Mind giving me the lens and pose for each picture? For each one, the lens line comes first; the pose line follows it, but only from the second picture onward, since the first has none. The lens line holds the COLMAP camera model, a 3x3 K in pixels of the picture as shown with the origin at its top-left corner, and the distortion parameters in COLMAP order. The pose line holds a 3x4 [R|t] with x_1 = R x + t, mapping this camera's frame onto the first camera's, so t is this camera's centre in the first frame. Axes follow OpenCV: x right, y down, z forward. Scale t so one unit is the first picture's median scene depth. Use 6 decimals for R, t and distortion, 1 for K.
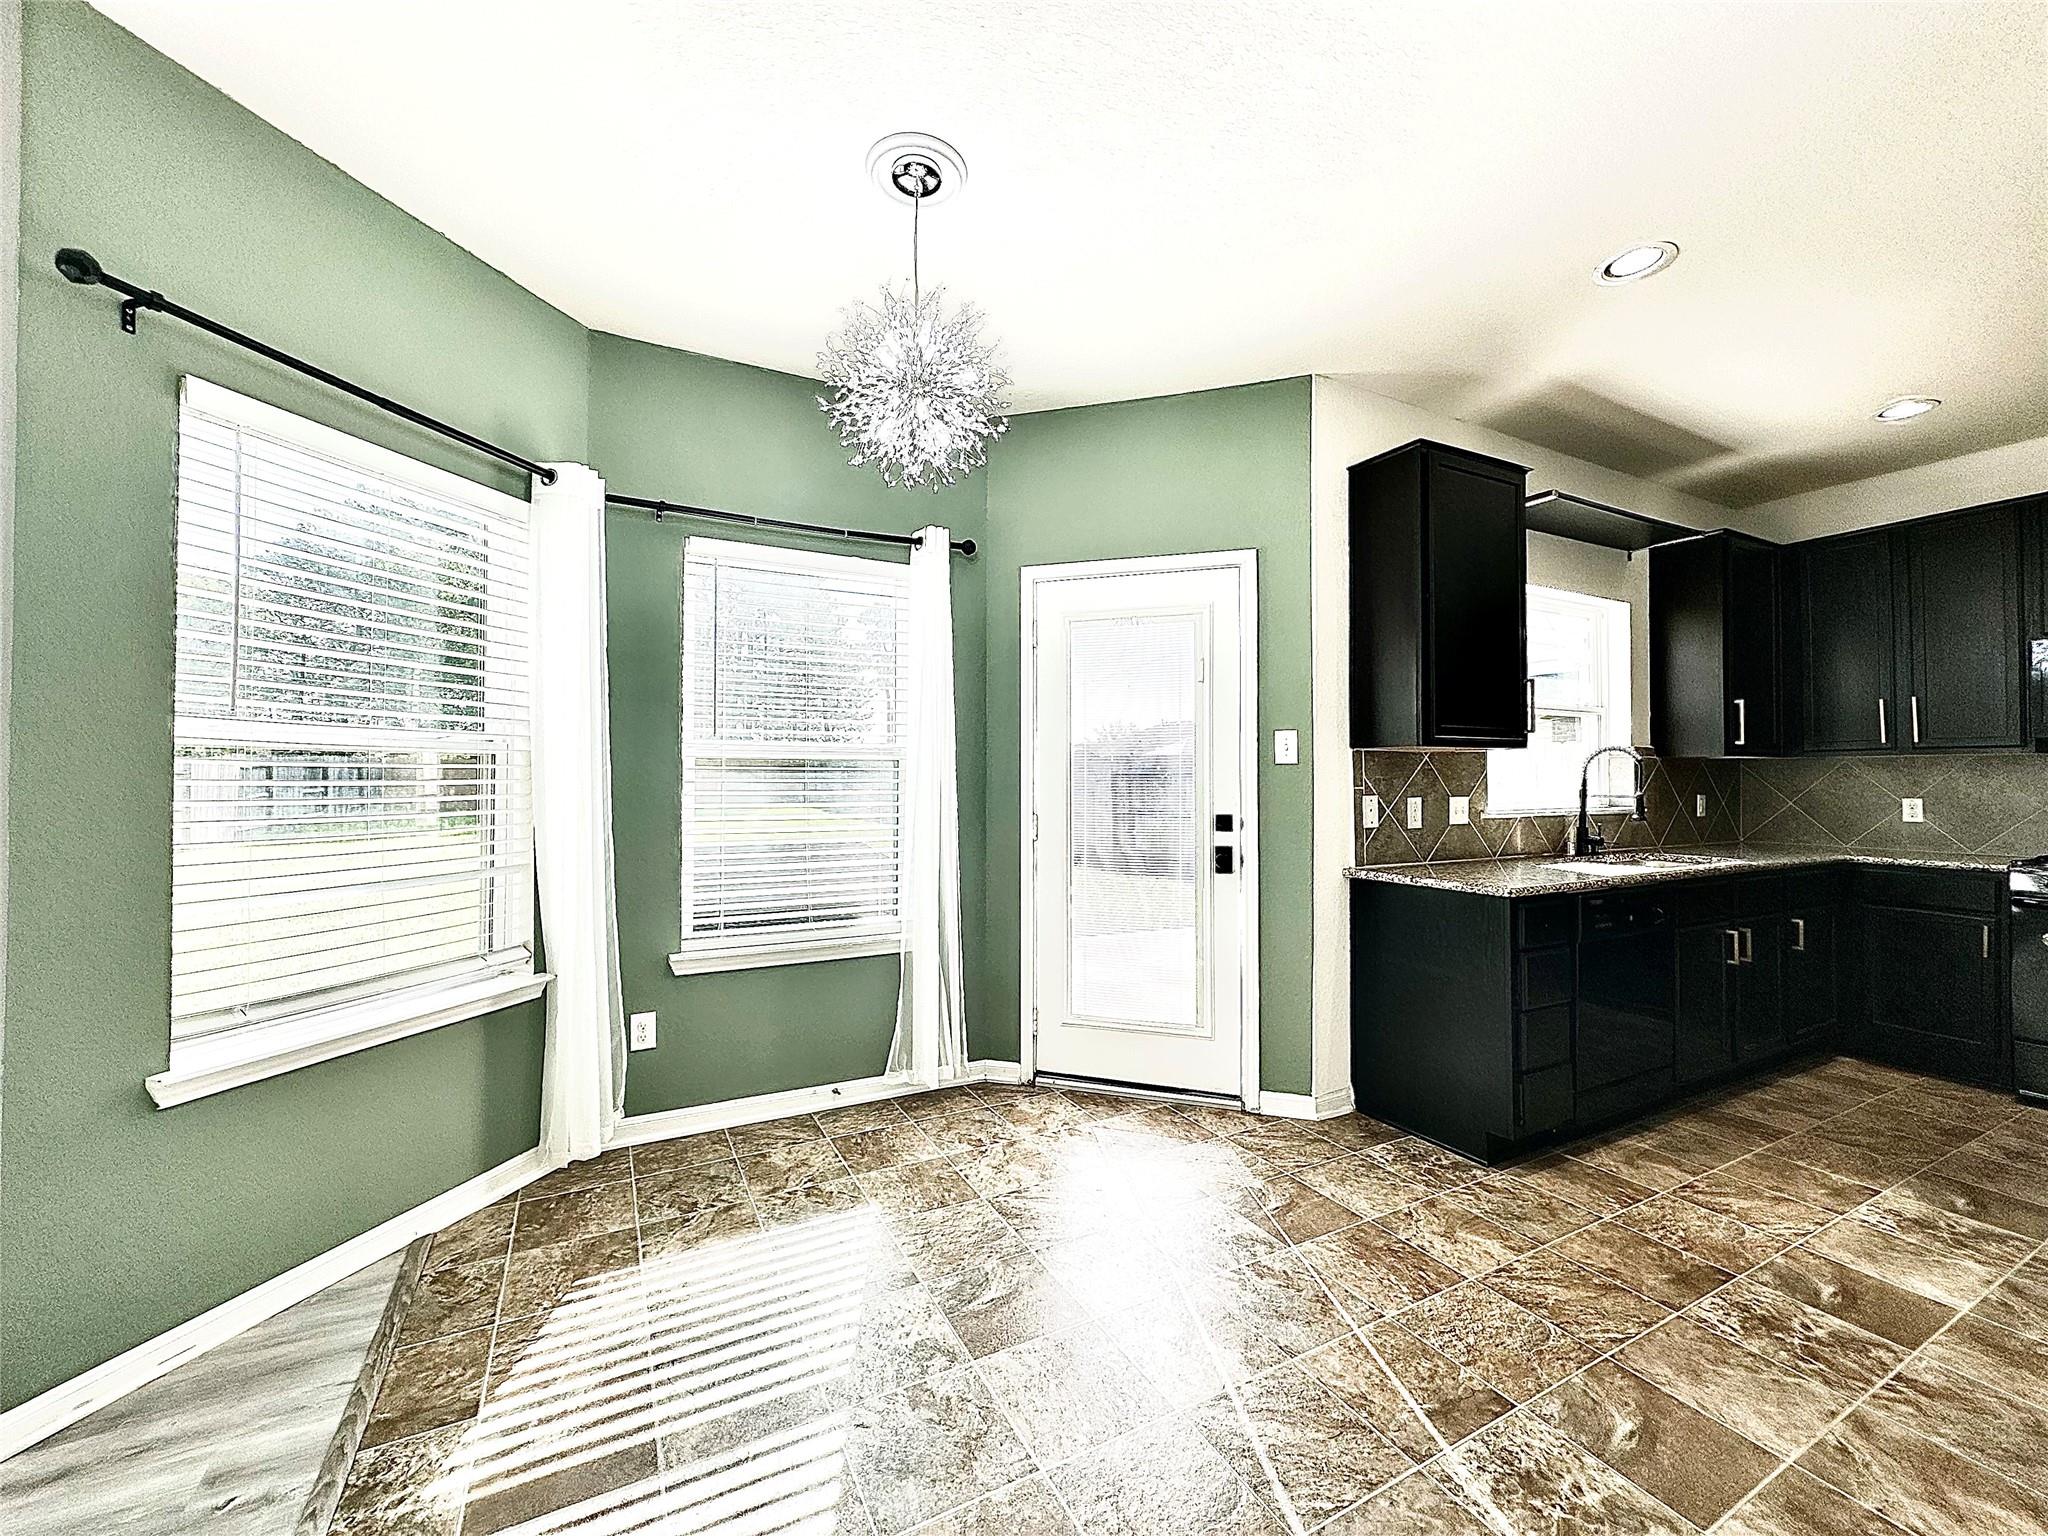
lens RADIAL K [[818.9, 0, 1024.0], [0, 818.9, 768.0], [0, 0, 1]] dist [-0.002043, -0.000701]
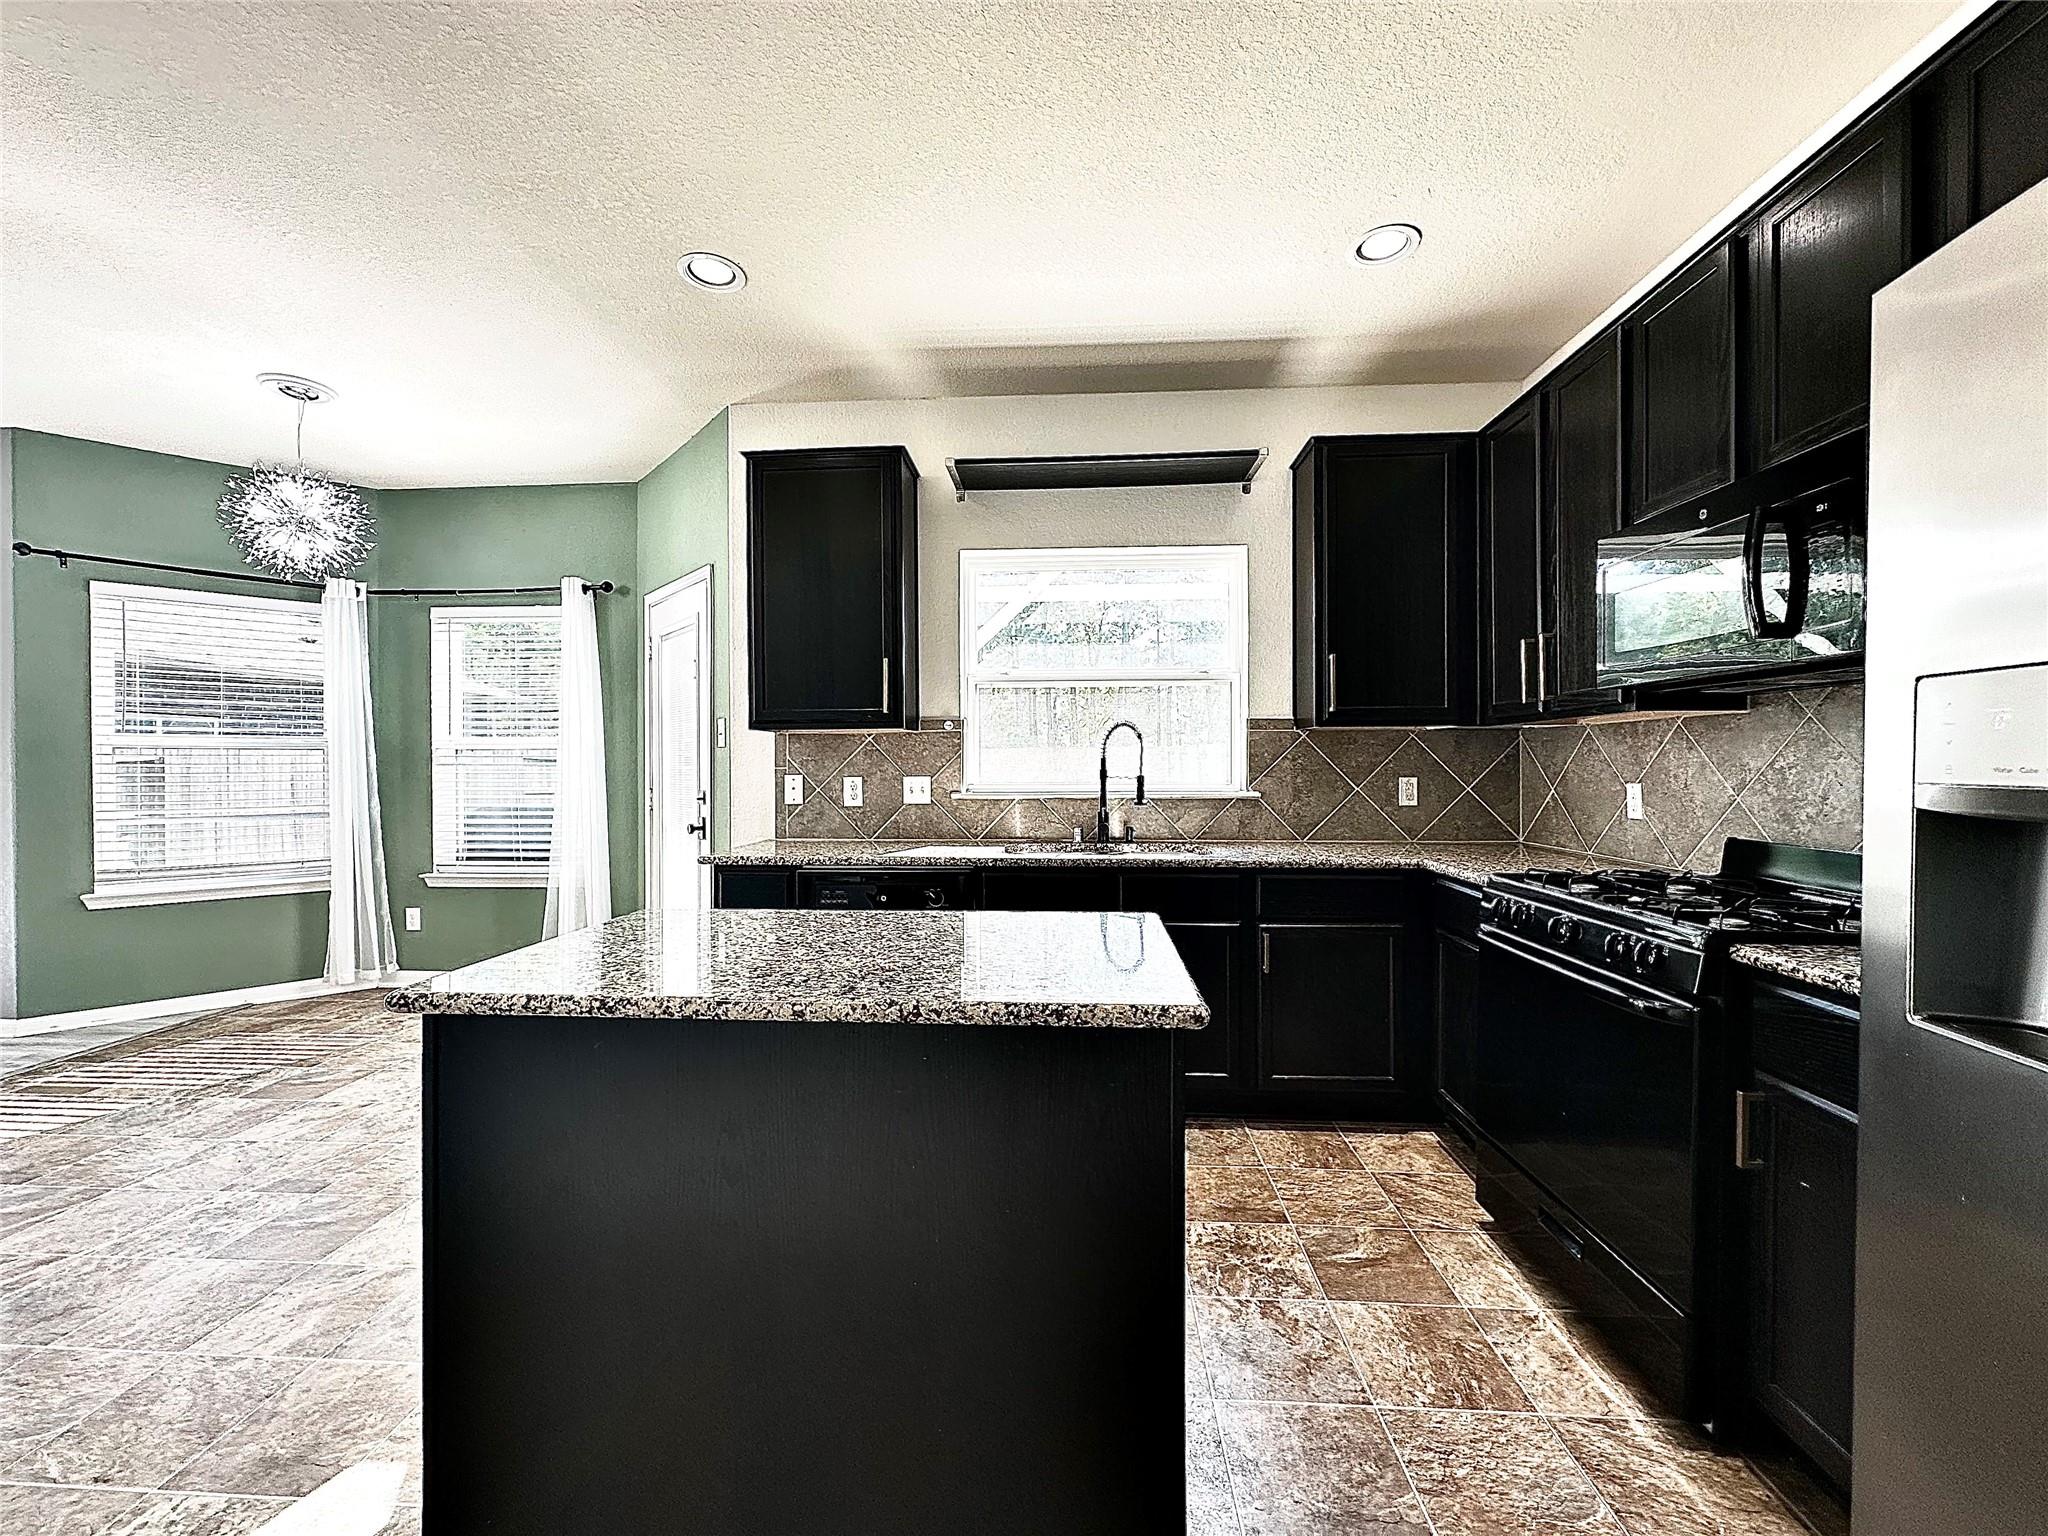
lens RADIAL K [[838.5, 0, 1018.9], [0, 838.5, 763.1], [0, 0, 1]] dist [-0.000972, 0.008681]
pose [[0.851377, -0.004459, -0.524535, 1.226999], [0.011870, 0.999872, 0.010765, 0.008971], [0.524420, -0.015391, 0.851321, 0.190114]]
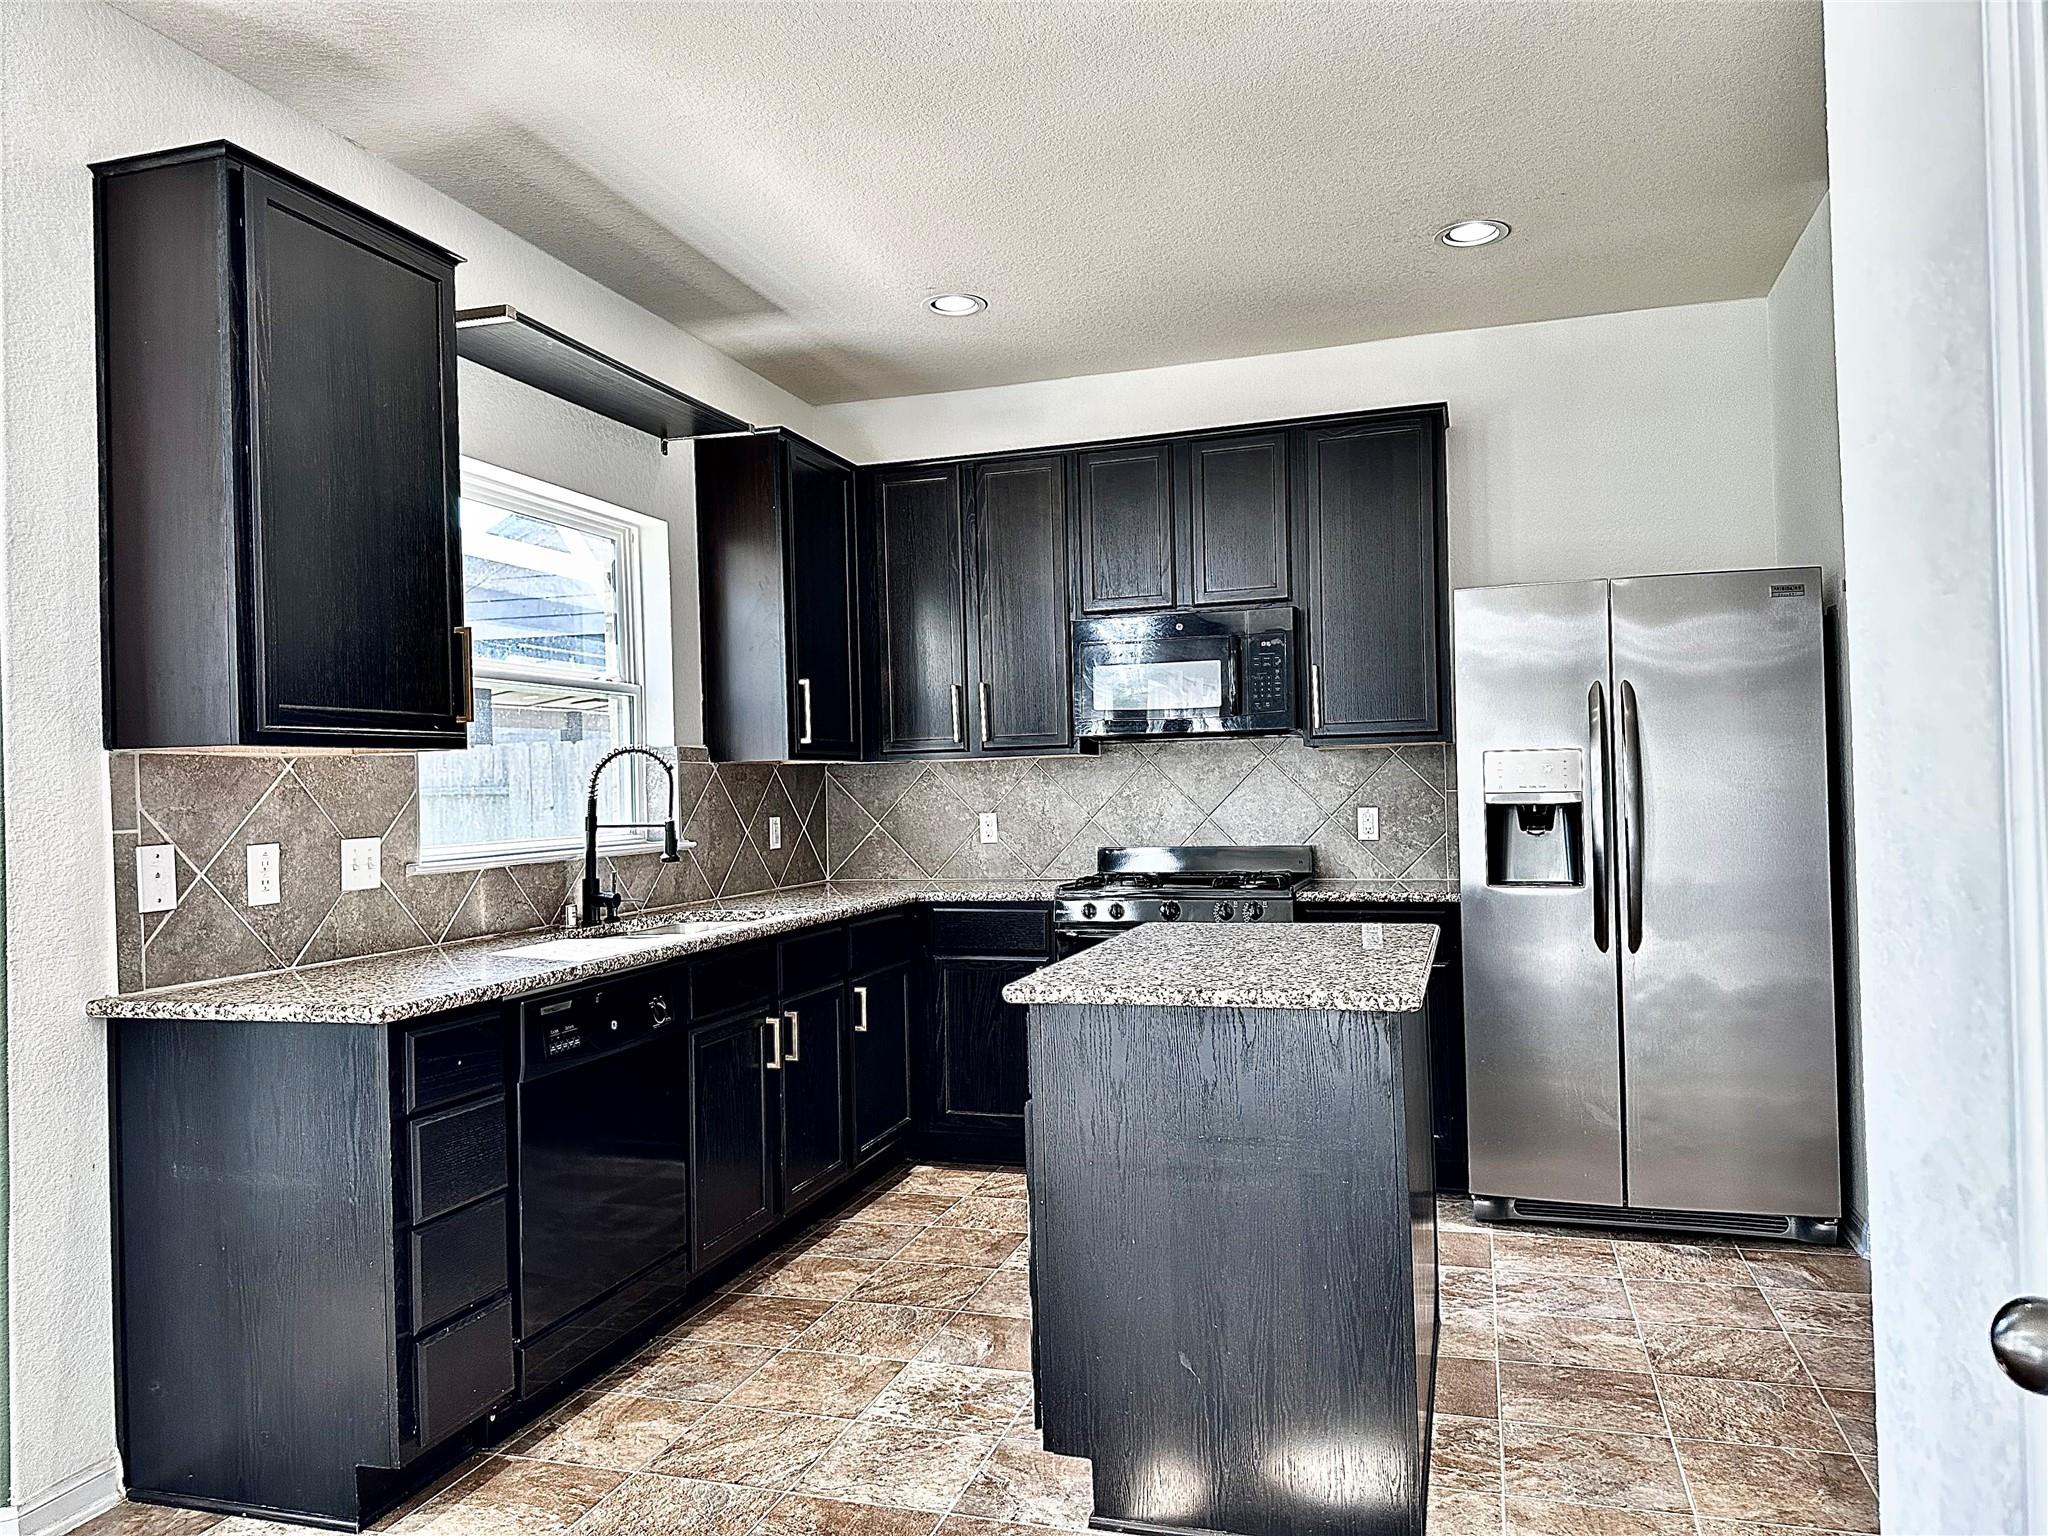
lens RADIAL K [[1441.5, 0, 1035.6], [0, 1441.5, 771.0], [0, 0, 1]] dist [0.067130, -0.085084]
pose [[0.695265, -0.010863, 0.718671, 0.155078], [0.015911, 0.999873, -0.000280, -0.002308], [-0.718577, 0.011630, 0.695350, 0.010056]]
